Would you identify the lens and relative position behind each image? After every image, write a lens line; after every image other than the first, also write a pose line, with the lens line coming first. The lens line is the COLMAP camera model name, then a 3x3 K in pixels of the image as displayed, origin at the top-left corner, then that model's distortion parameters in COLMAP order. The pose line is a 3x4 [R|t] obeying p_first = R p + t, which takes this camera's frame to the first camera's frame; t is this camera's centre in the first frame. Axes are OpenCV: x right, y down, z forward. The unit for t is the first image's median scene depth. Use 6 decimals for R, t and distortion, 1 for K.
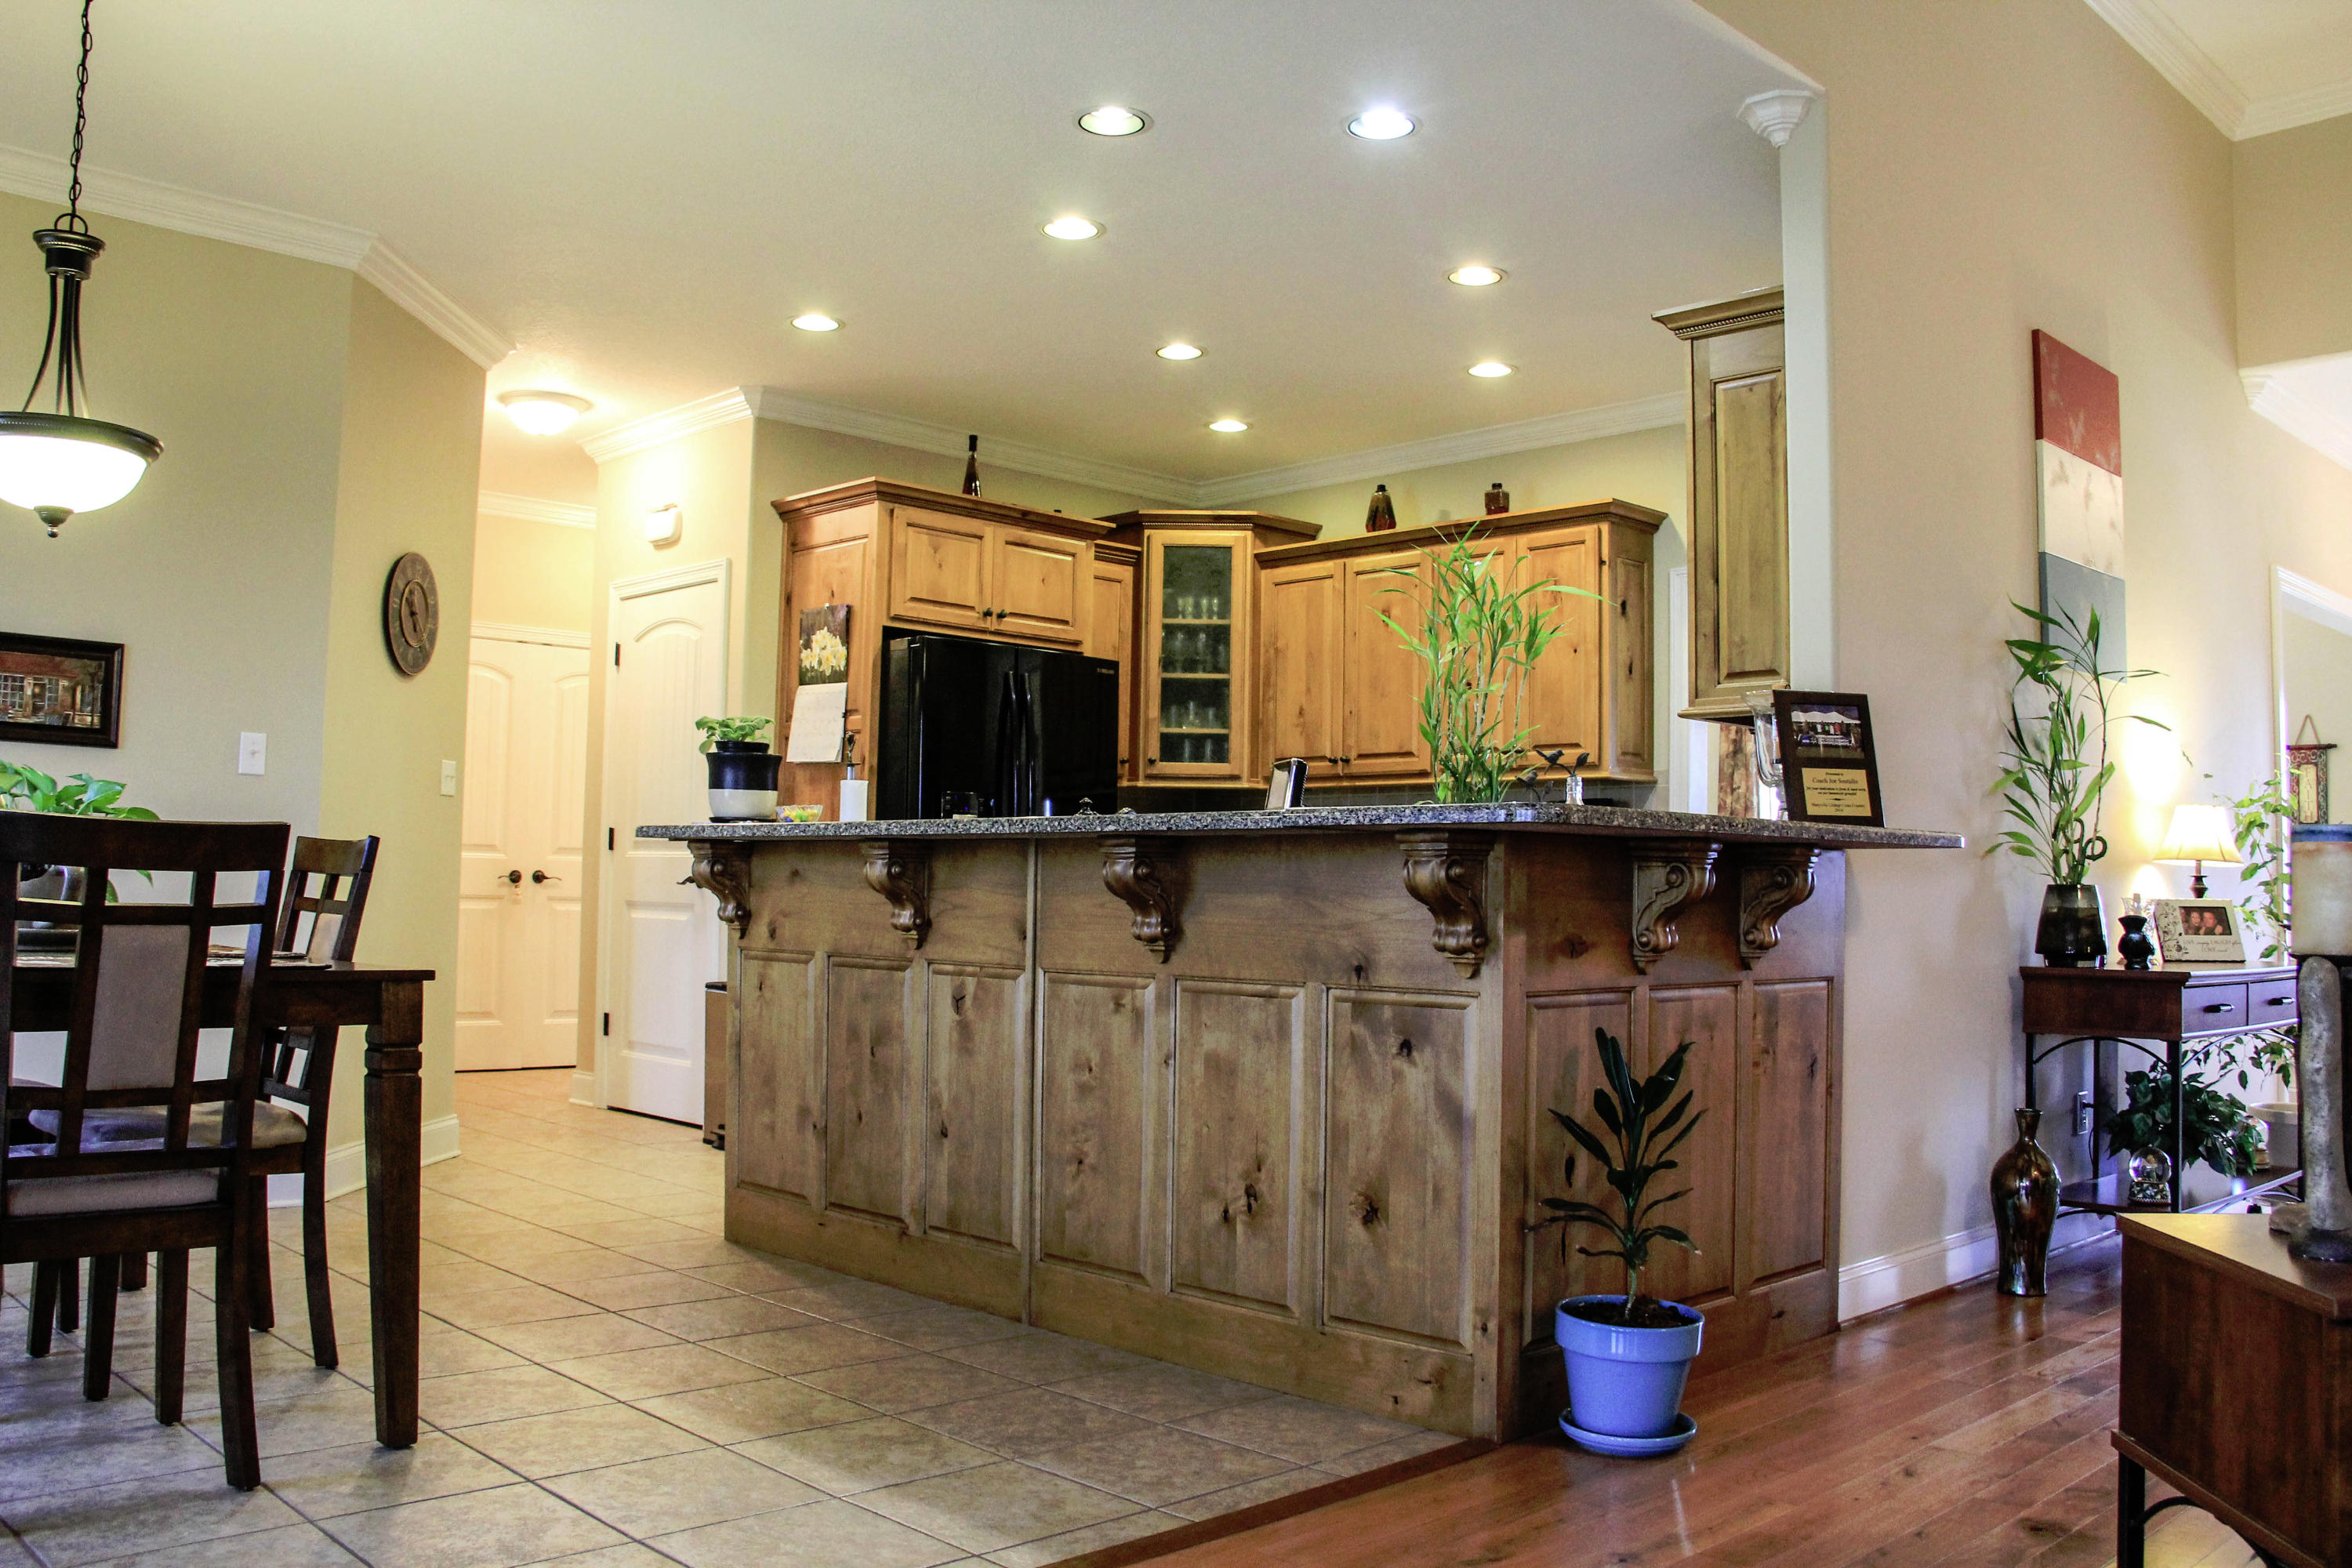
lens RADIAL K [[1953.7, 0, 1177.5], [0, 1953.7, 769.3], [0, 0, 1]] dist [-0.123868, 0.012223]
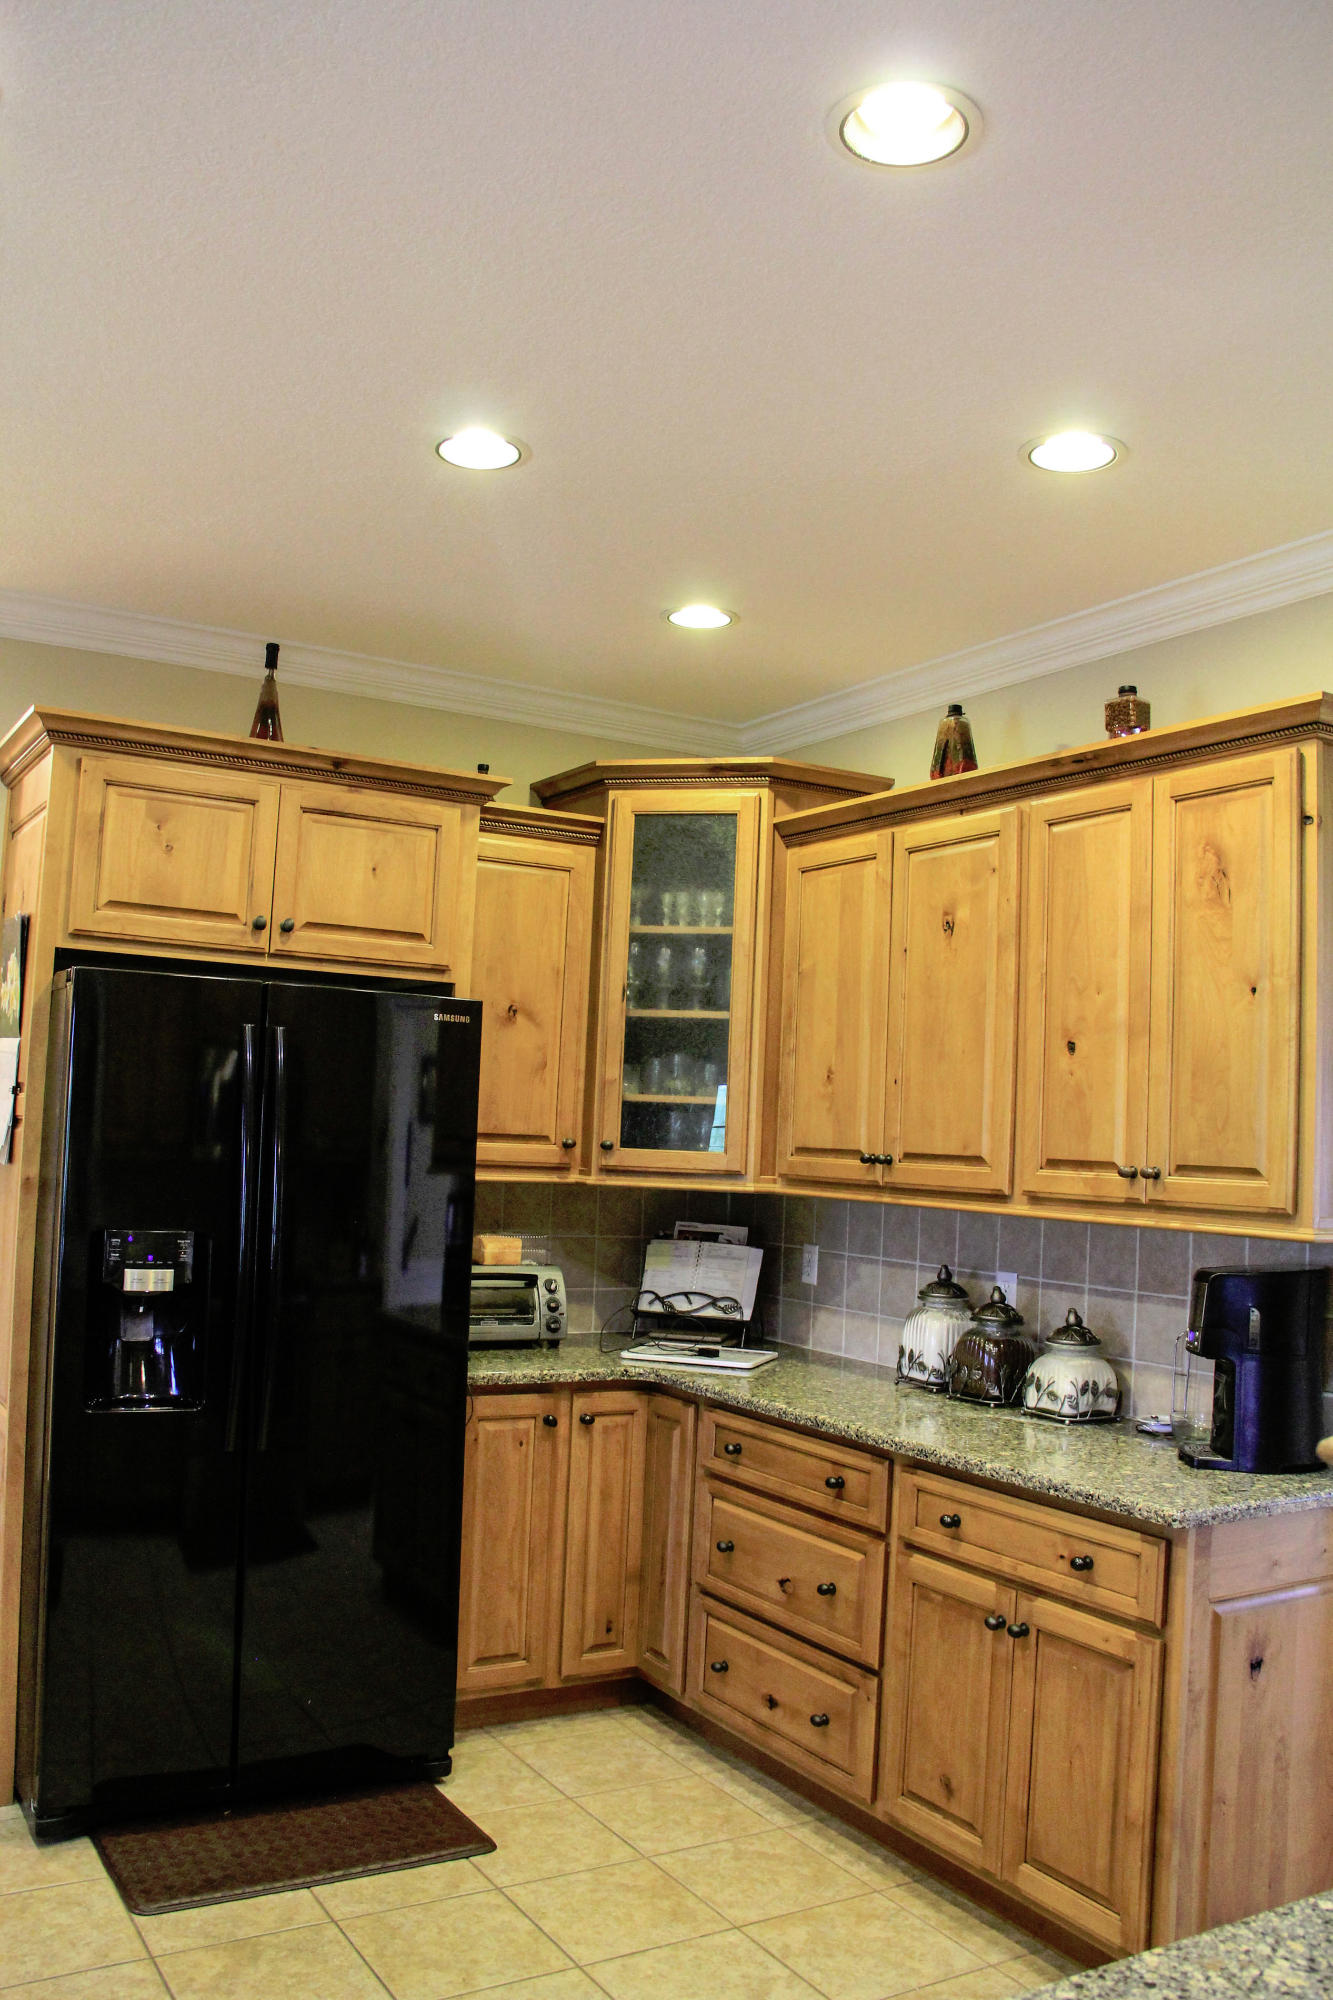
lens RADIAL K [[1661.3, 0, 665.7], [0, 1661.3, 1018.5], [0, 0, 1]] dist [-0.123868, 0.012223]
pose [[0.970532, 0.006875, -0.240875, 0.140353], [-0.009084, 0.999926, -0.008060, -0.043055], [0.240802, 0.010010, 0.970523, 0.478591]]
